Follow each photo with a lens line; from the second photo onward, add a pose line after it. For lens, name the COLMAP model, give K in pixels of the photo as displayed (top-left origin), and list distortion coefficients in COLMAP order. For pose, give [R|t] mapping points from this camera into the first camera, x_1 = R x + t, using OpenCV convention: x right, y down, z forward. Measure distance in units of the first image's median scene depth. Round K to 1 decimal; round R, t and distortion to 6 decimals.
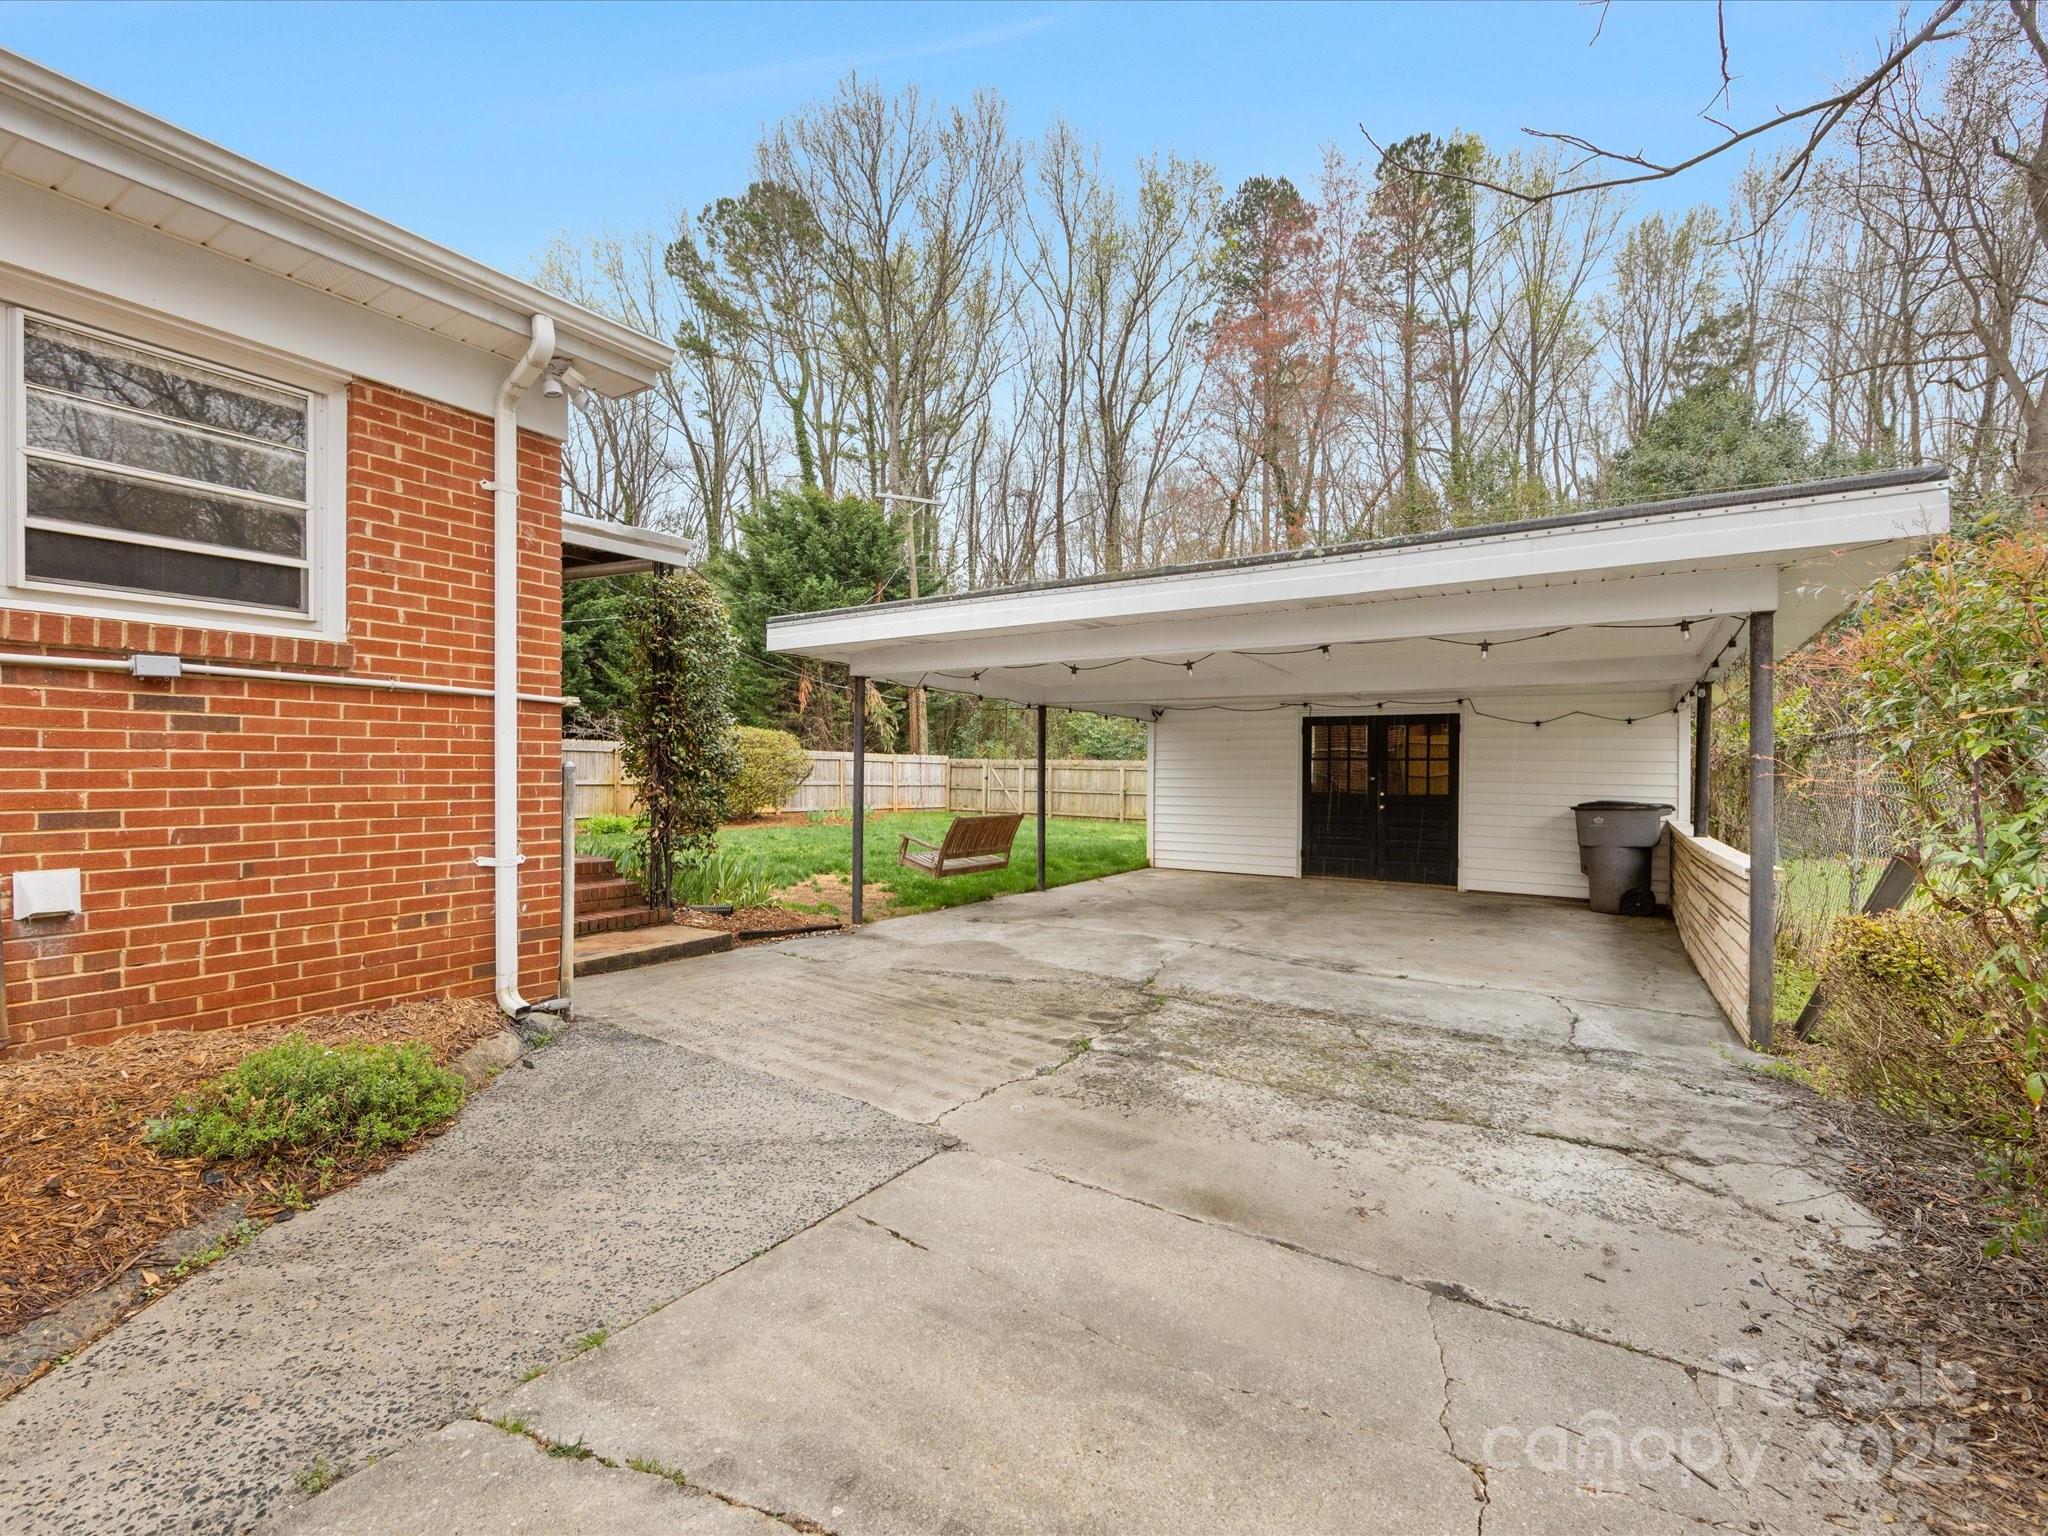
lens RADIAL K [[906.5, 0, 1021.1], [0, 906.5, 772.7], [0, 0, 1]] dist [-0.000244, -0.000236]
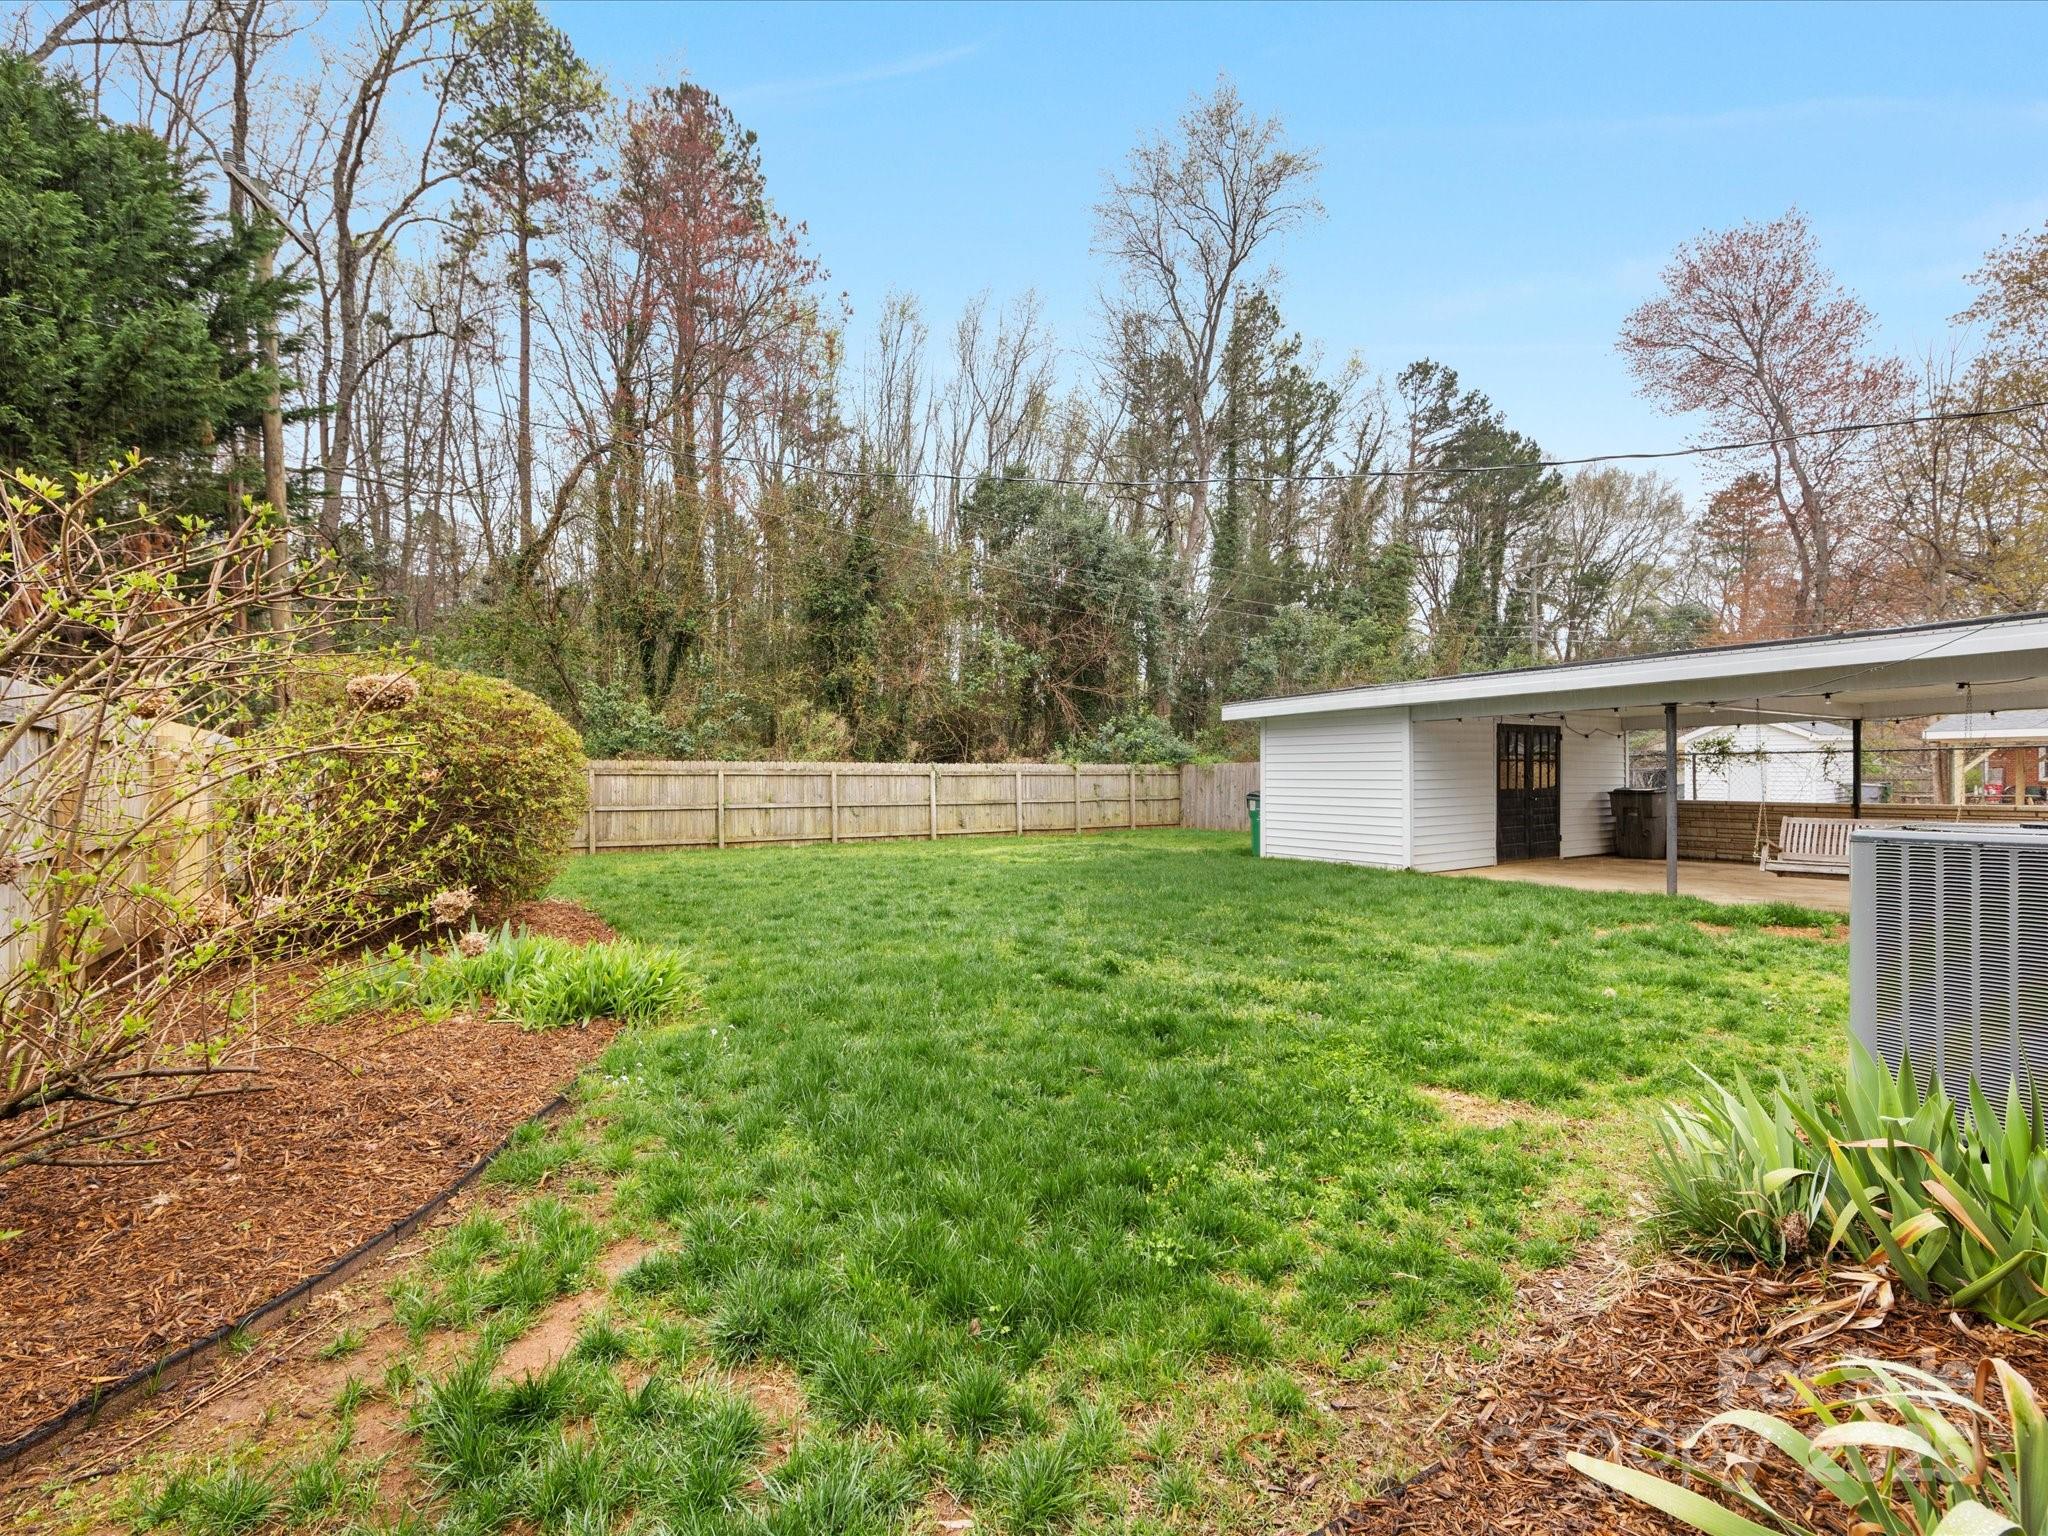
lens RADIAL K [[906.5, 0, 1021.1], [0, 906.5, 772.7], [0, 0, 1]] dist [-0.000244, -0.000236]
pose [[0.429631, -0.014813, 0.902883, -1.012017], [0.013473, 0.999859, 0.009993, -0.020447], [-0.902904, 0.007872, 0.429770, 1.104430]]
